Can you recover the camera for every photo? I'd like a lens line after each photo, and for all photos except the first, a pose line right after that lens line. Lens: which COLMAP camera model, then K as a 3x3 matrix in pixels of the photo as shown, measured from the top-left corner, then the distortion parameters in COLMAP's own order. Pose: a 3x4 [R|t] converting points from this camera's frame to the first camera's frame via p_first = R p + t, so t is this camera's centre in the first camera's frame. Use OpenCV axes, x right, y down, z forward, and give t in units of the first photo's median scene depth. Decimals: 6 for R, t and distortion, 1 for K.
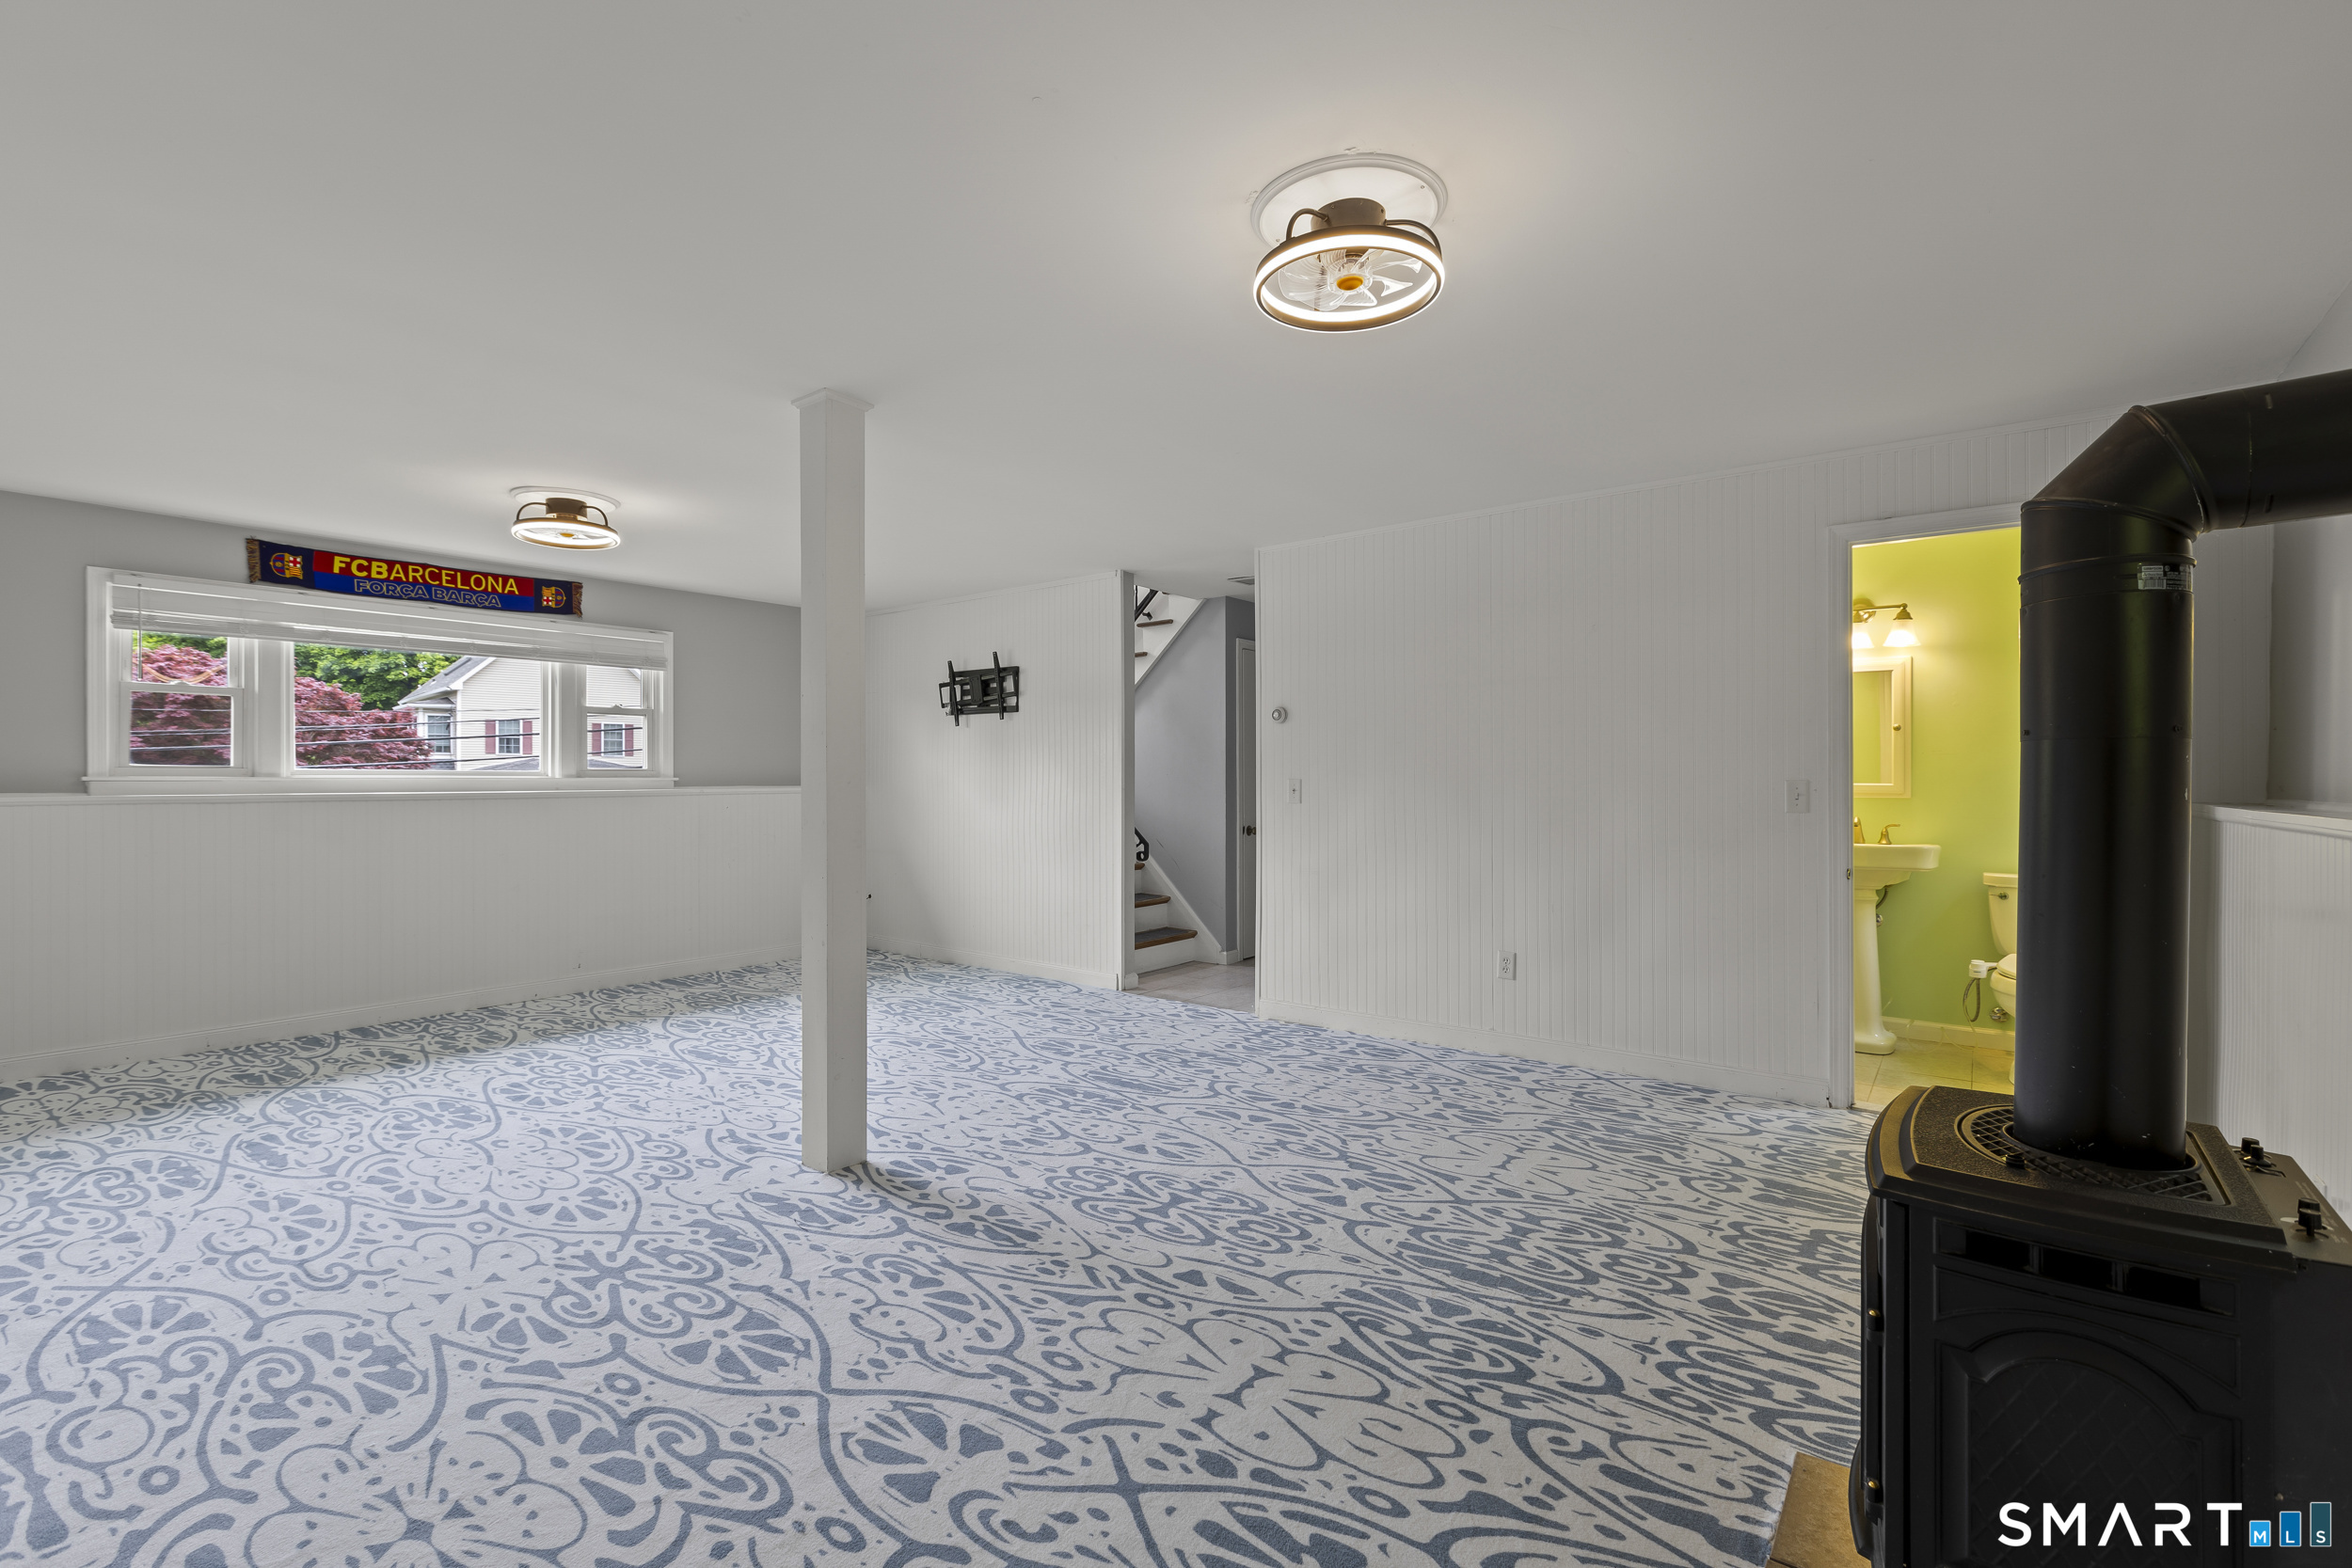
lens RADIAL K [[1057.3, 0, 1184.0], [0, 1057.3, 786.3], [0, 0, 1]] dist [-0.000446, -0.000451]
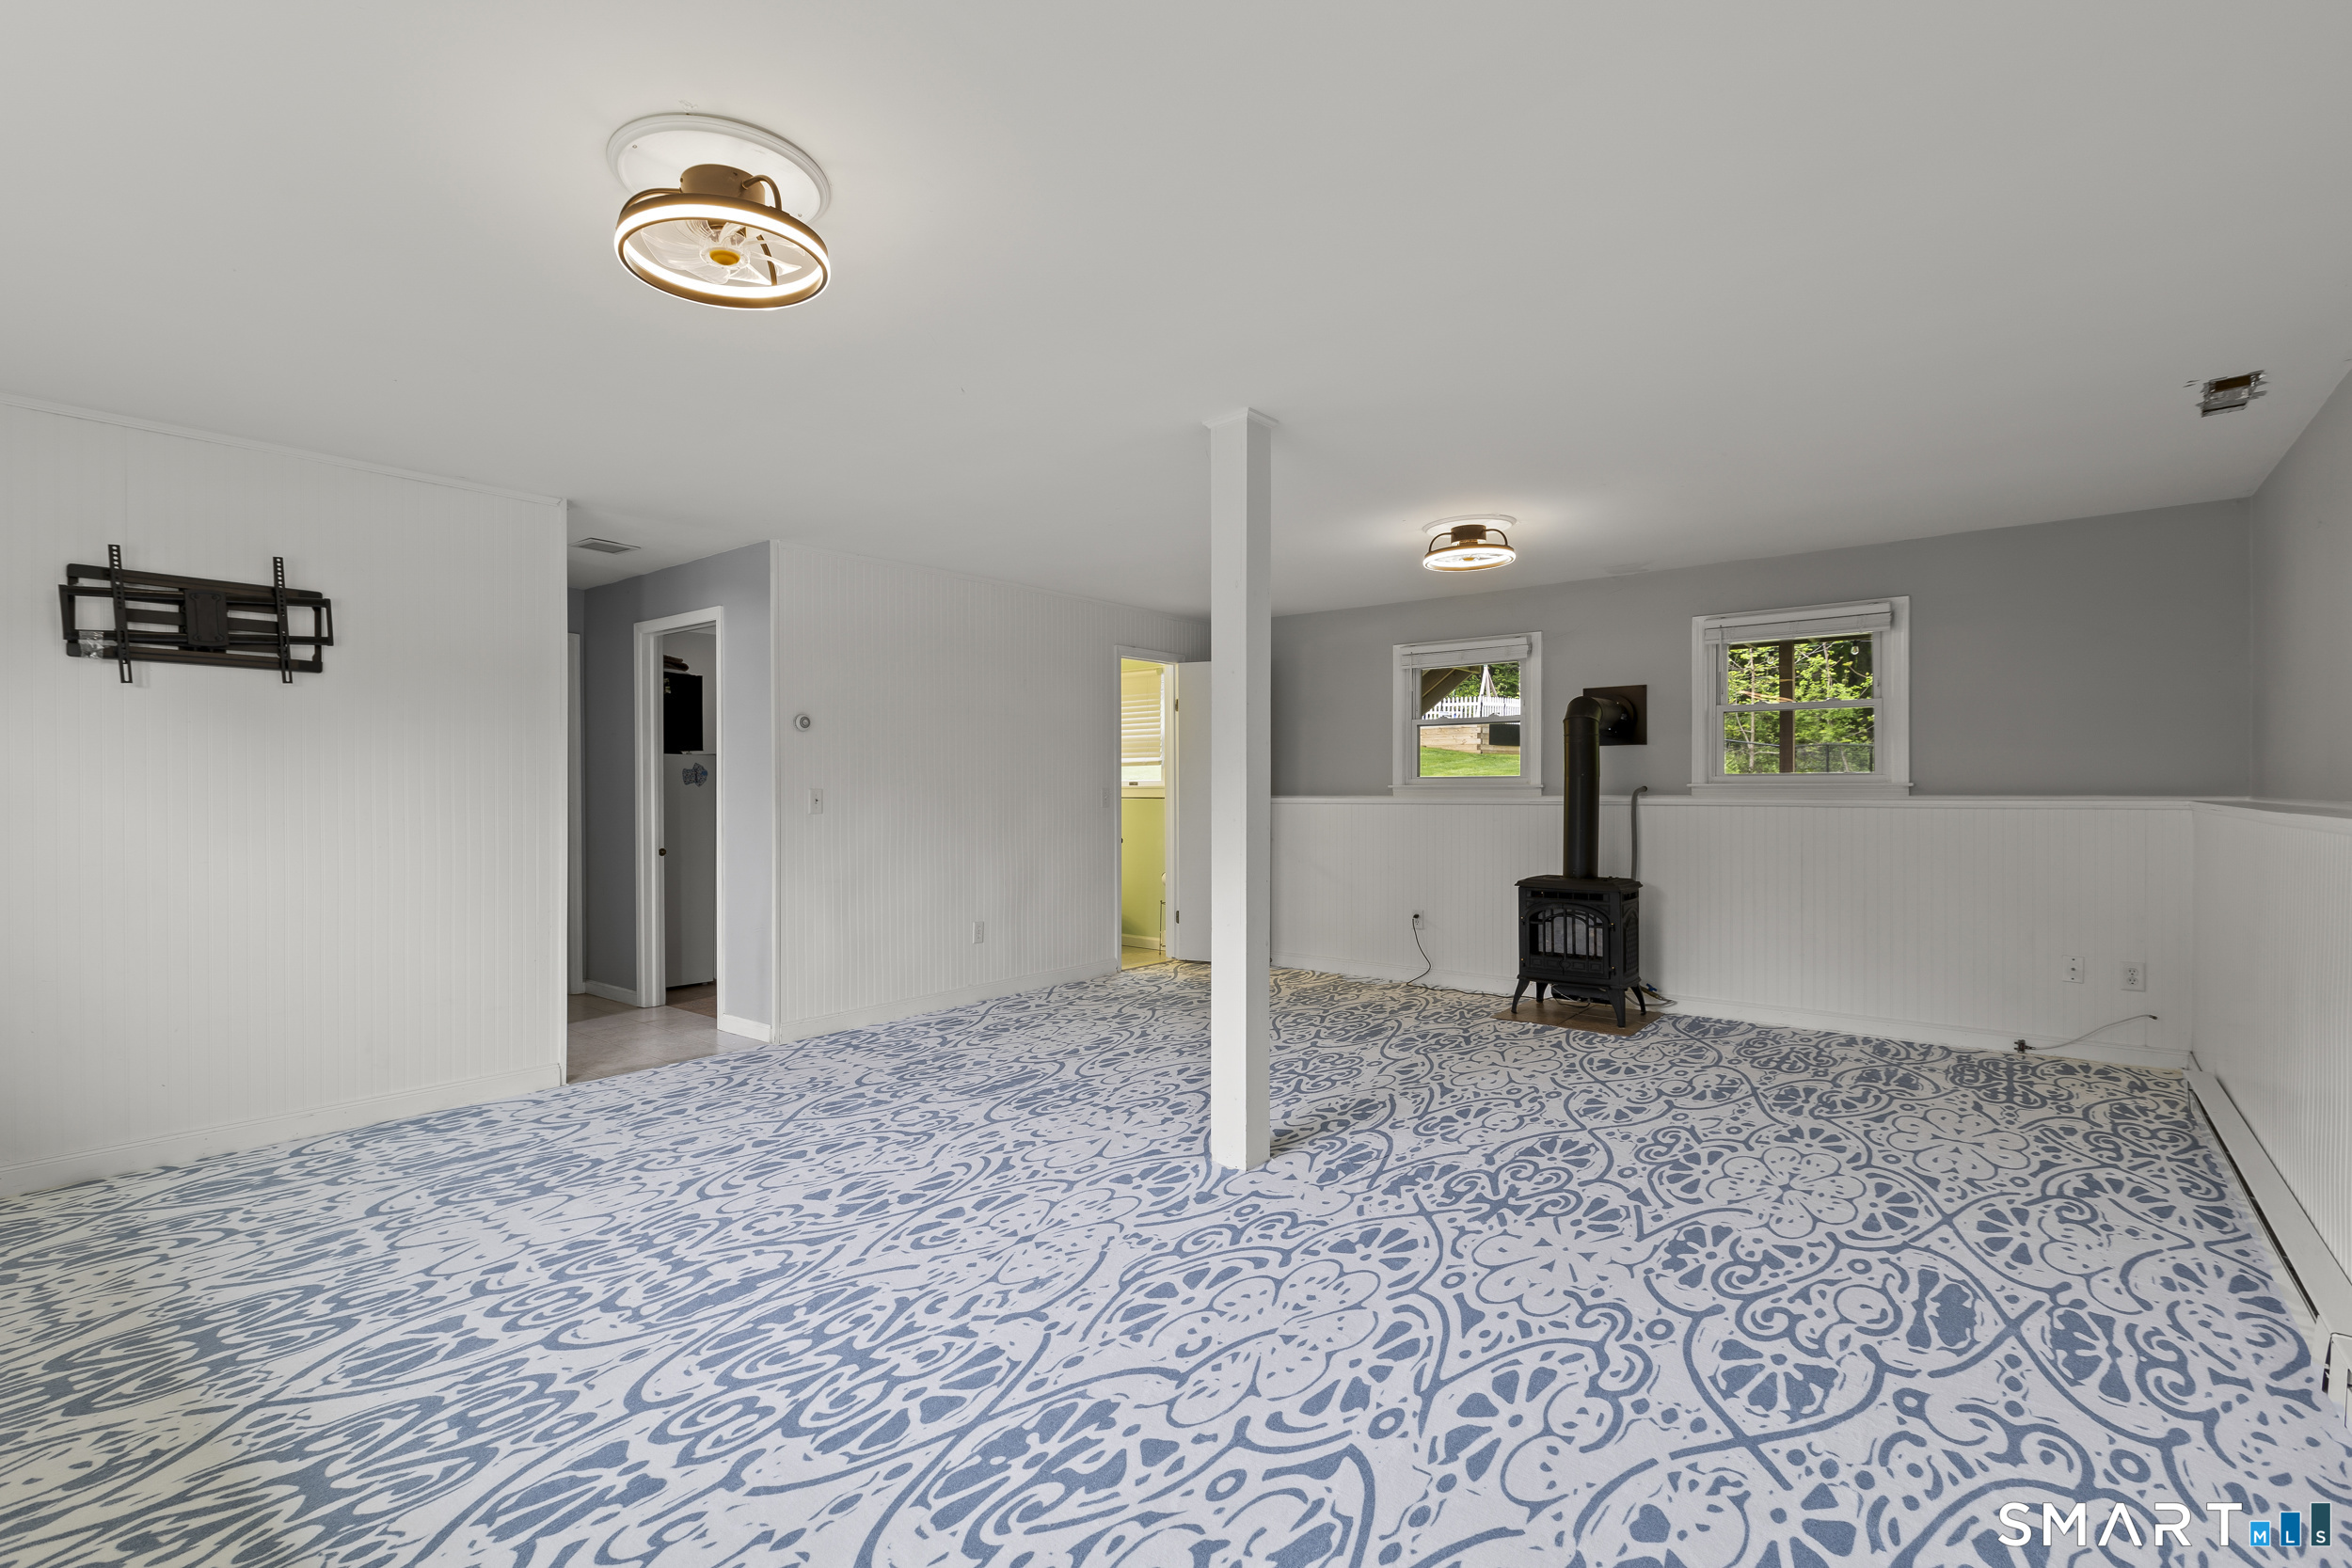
lens RADIAL K [[1055.0, 0, 1078.2], [0, 1055.0, 785.3], [0, 0, 1]] dist [0.000378, -0.000241]
pose [[0.080952, 0.003996, 0.996710, -1.499080], [0.010581, 0.999932, -0.004868, -0.010845], [-0.996662, 0.010940, 0.080904, 1.162097]]
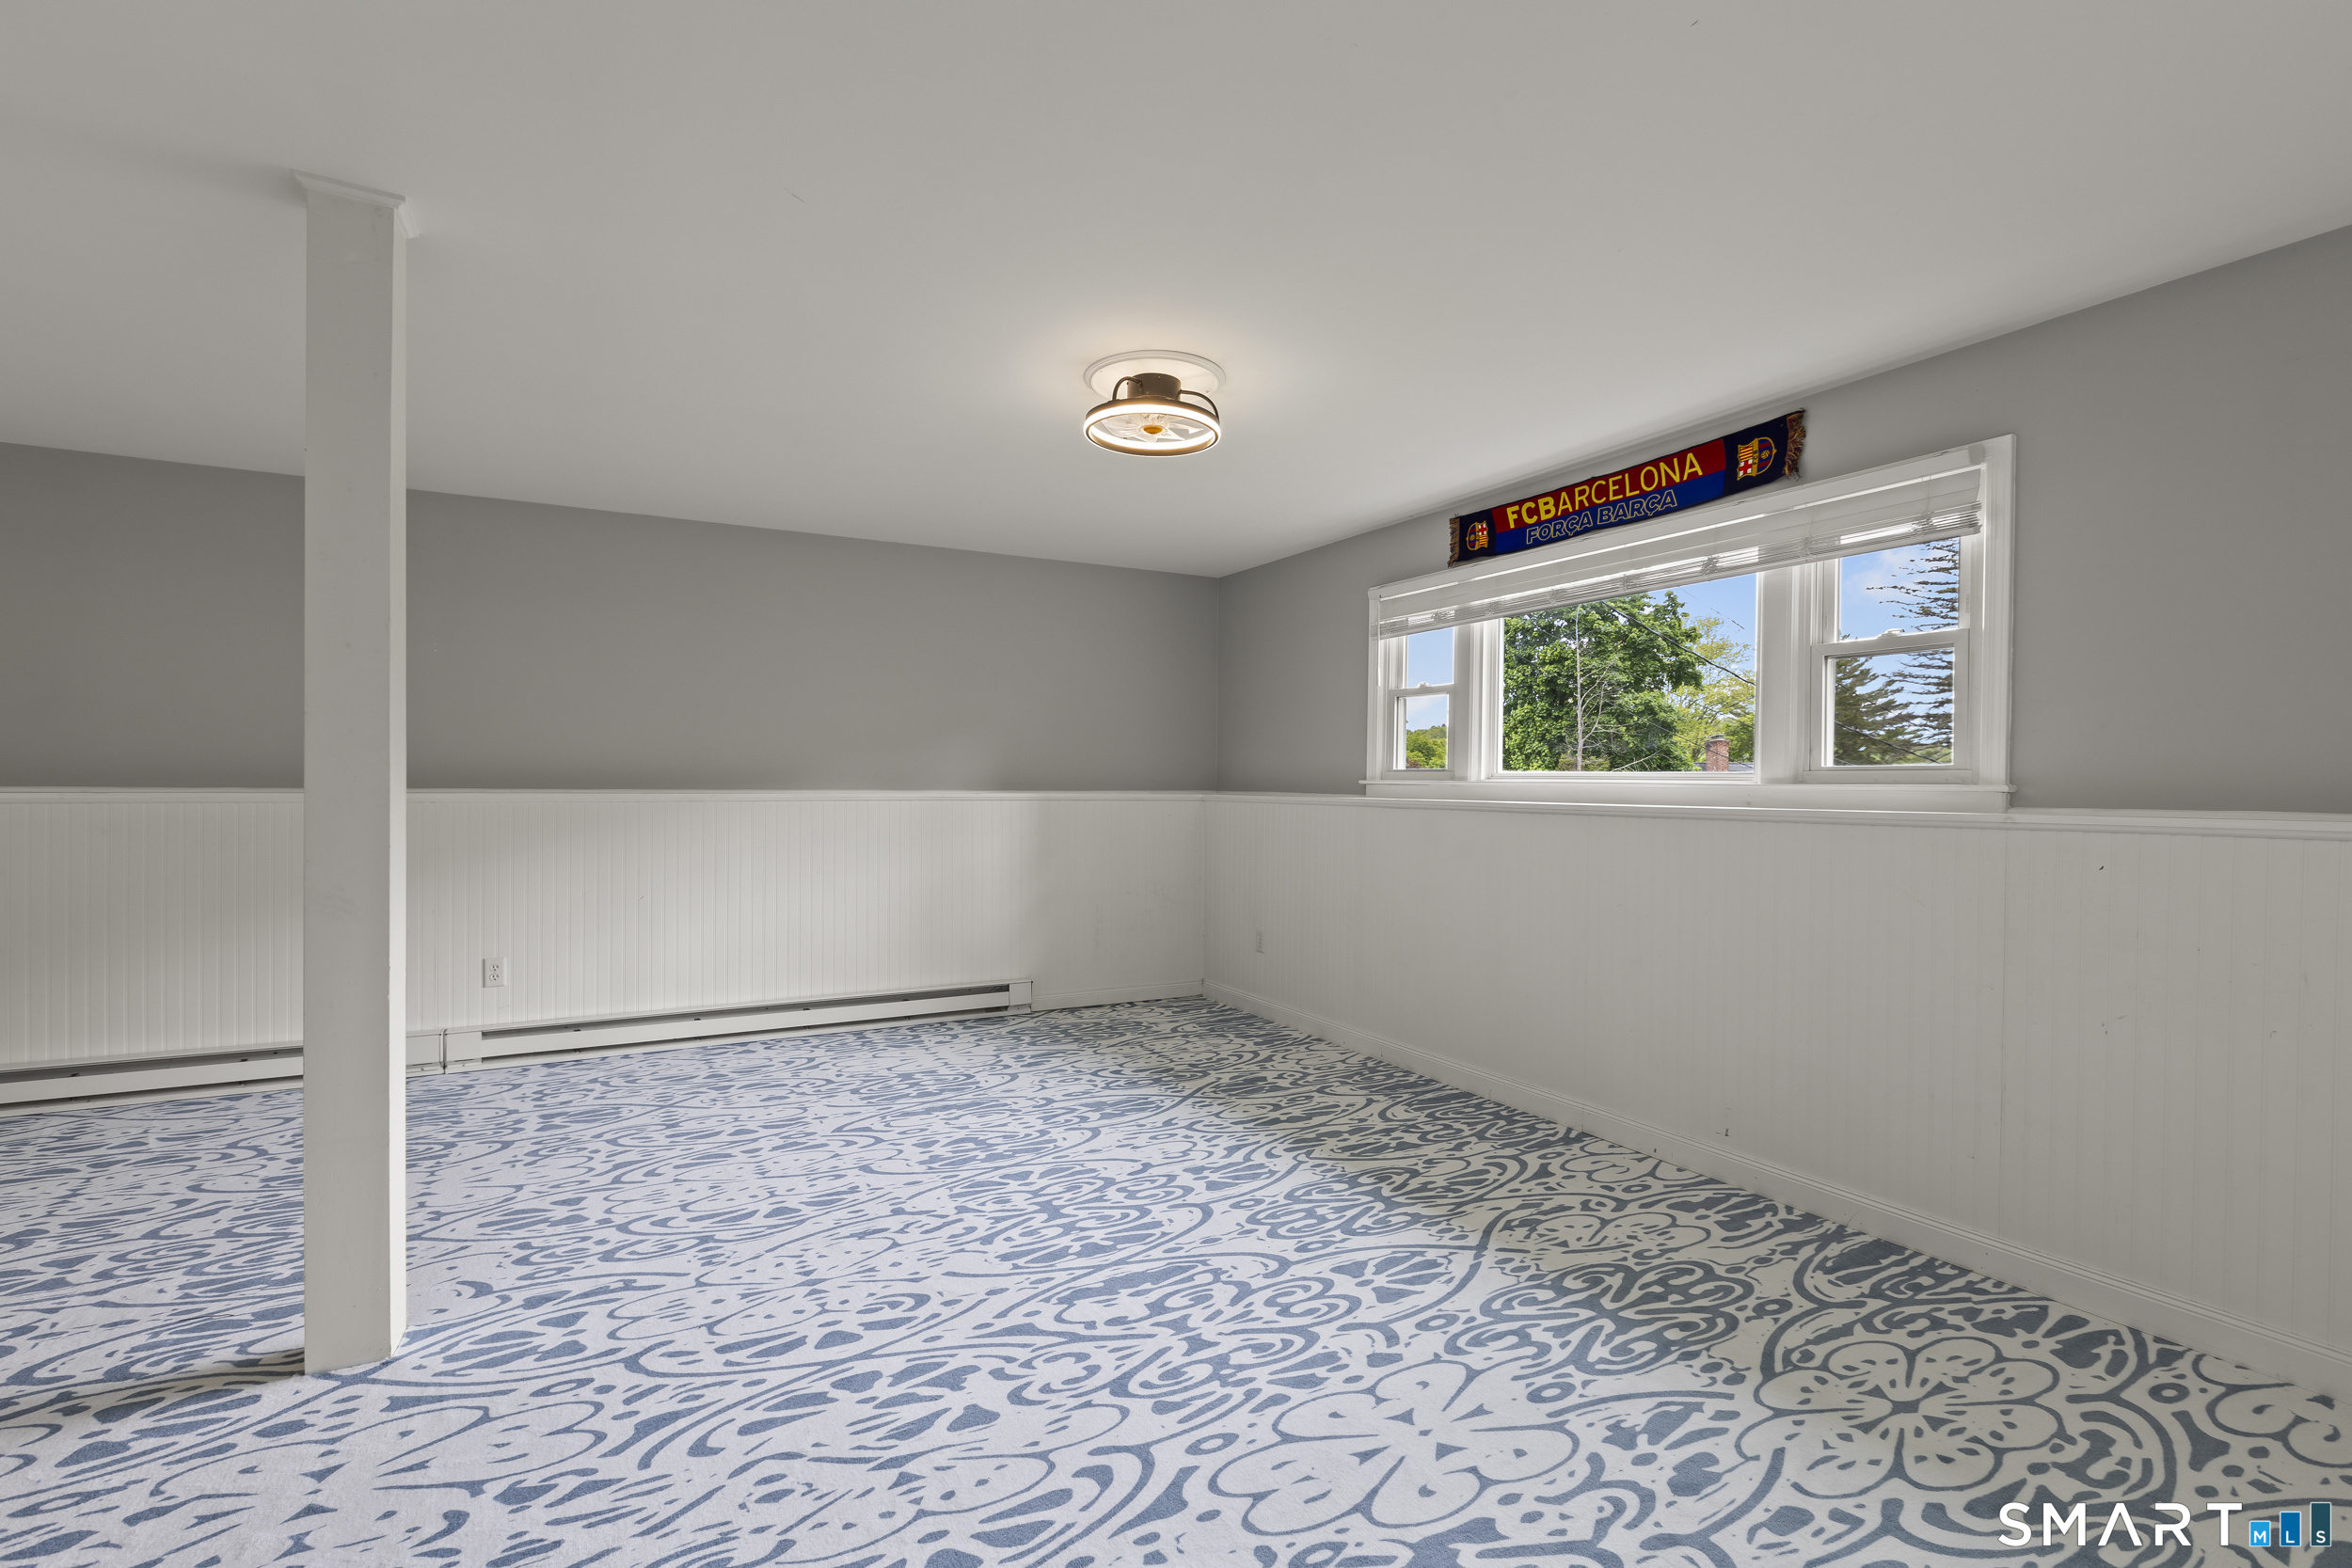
lens RADIAL K [[1057.3, 0, 1184.0], [0, 1057.3, 786.3], [0, 0, 1]] dist [-0.000446, -0.000451]
pose [[-0.412557, 0.001321, -0.910931, 0.064682], [-0.014347, 0.999865, 0.007948, -0.012547], [0.910819, 0.016348, -0.412483, 1.889523]]
